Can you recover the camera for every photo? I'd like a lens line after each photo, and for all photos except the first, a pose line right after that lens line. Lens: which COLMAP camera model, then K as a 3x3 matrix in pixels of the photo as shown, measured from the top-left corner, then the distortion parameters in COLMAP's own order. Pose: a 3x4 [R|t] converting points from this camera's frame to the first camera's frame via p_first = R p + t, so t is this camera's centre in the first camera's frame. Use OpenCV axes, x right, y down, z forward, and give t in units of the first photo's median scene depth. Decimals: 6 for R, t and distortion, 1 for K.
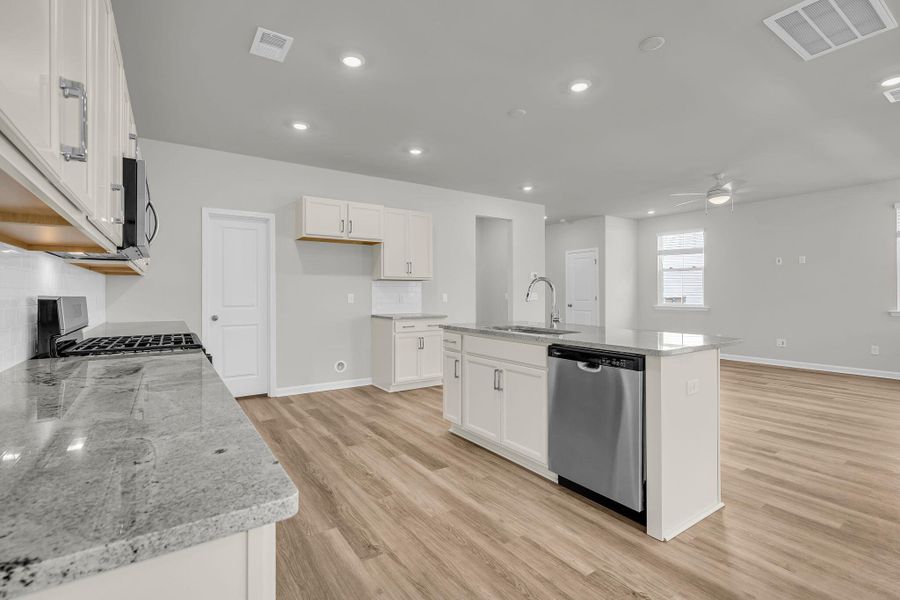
lens RADIAL K [[420.5, 0, 450.0], [0, 420.5, 300.0], [0, 0, 1]] dist [-0.004310, -0.000432]
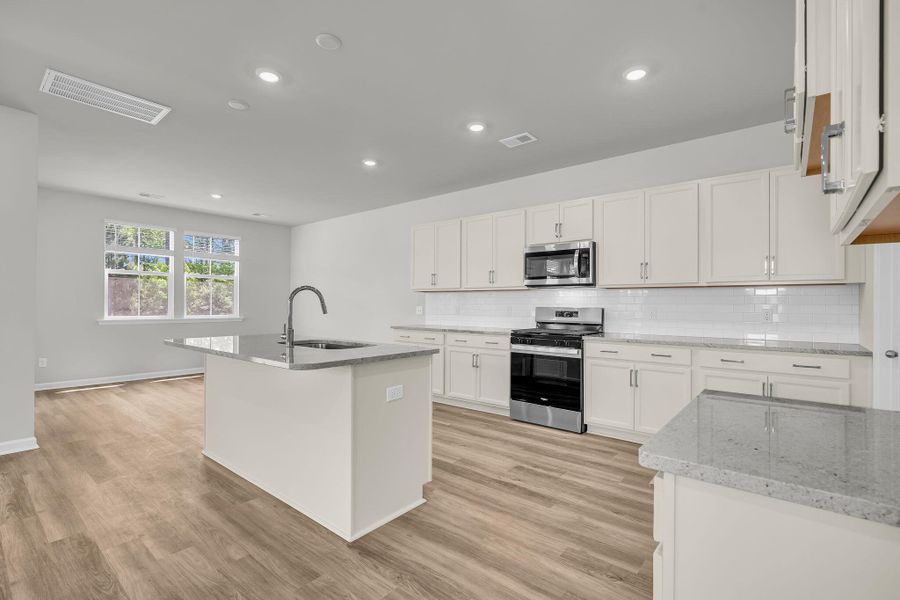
lens RADIAL K [[416.2, 0, 450.0], [0, 416.2, 300.0], [0, 0, 1]] dist [-0.001000, -0.000081]
pose [[-0.960402, -0.008633, -0.278485, 0.158978], [-0.010760, 0.999923, 0.006112, -0.030907], [0.278411, 0.008867, -0.960421, 1.717642]]
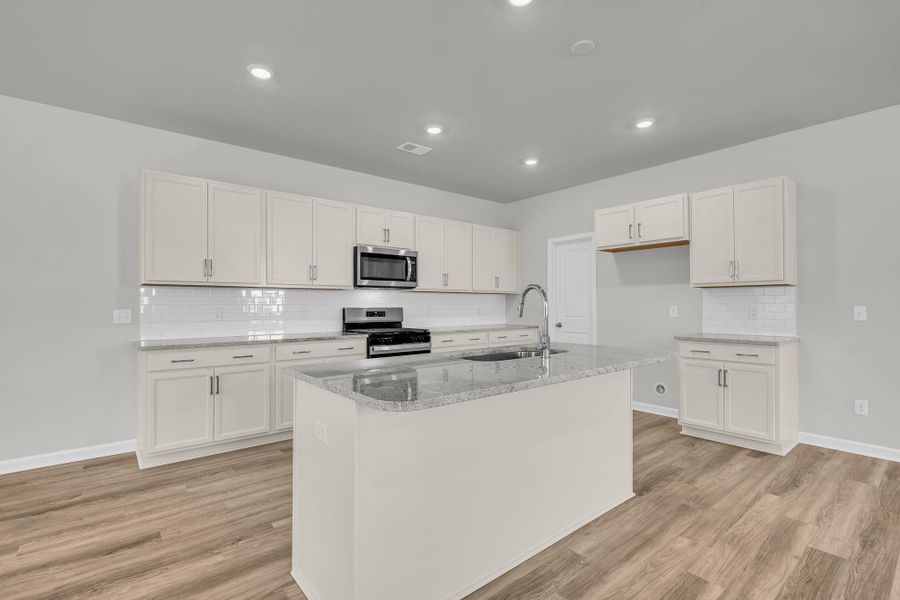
lens RADIAL K [[420.5, 0, 450.0], [0, 420.5, 300.0], [0, 0, 1]] dist [-0.004310, -0.000432]
pose [[0.099160, -0.014190, -0.994970, 0.835280], [-0.013619, 0.999785, -0.015616, -0.011639], [0.994978, 0.015099, 0.098945, 0.716300]]
